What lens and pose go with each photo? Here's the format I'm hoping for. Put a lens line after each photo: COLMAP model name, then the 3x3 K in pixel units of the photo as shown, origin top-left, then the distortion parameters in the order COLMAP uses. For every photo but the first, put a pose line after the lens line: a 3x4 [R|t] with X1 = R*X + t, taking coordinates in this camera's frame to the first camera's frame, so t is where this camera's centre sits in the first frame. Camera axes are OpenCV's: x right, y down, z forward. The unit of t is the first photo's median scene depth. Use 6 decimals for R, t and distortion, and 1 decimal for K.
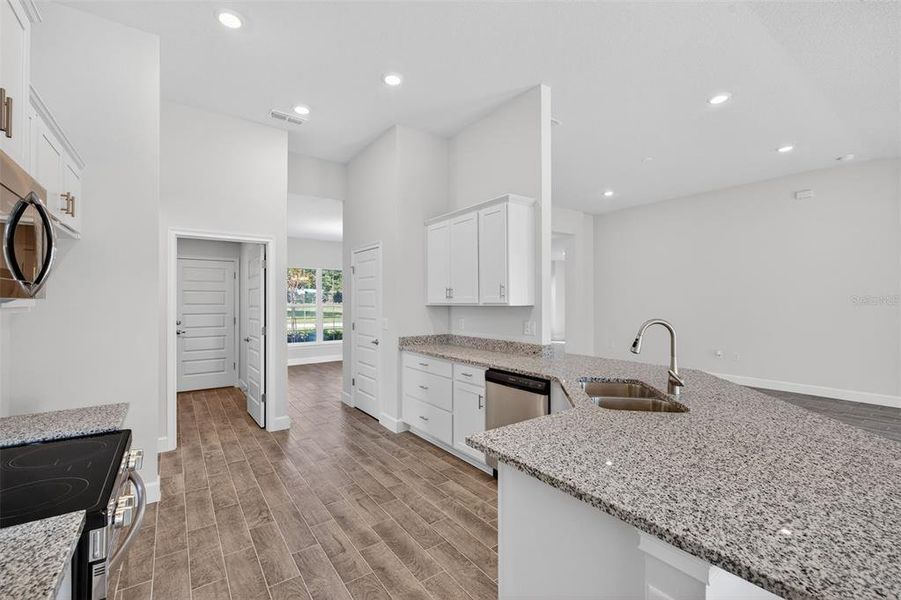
lens RADIAL K [[391.9, 0, 447.2], [0, 391.9, 299.1], [0, 0, 1]] dist [0.002166, 0.000305]
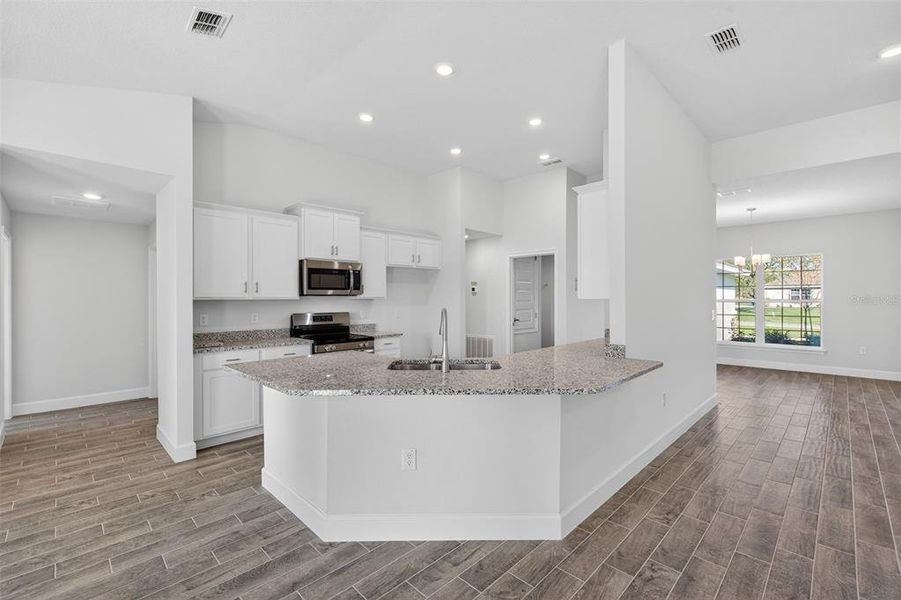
lens RADIAL K [[391.9, 0, 447.2], [0, 391.9, 299.1], [0, 0, 1]] dist [0.002166, 0.000305]
pose [[0.169140, 0.003899, -0.985584, 2.490740], [0.006354, 0.999967, 0.005046, 0.025363], [0.985572, -0.007116, 0.169110, 1.136758]]
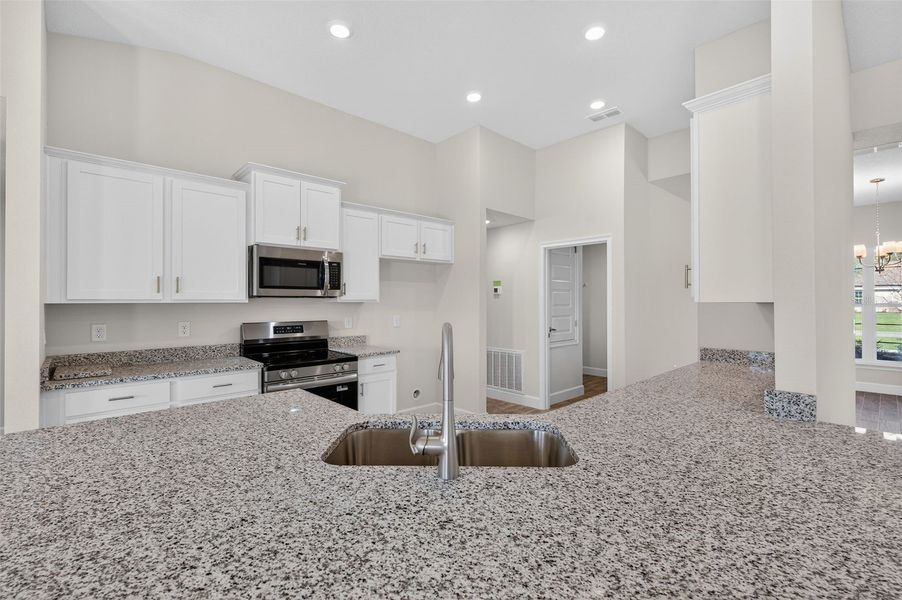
lens RADIAL K [[392.3, 0, 447.7], [0, 392.3, 299.1], [0, 0, 1]] dist [0.002166, 0.000305]
pose [[0.125131, -0.005324, -0.992126, 1.509661], [0.005832, 0.999972, -0.004631, 0.032304], [0.992123, -0.005207, 0.125158, 1.328101]]
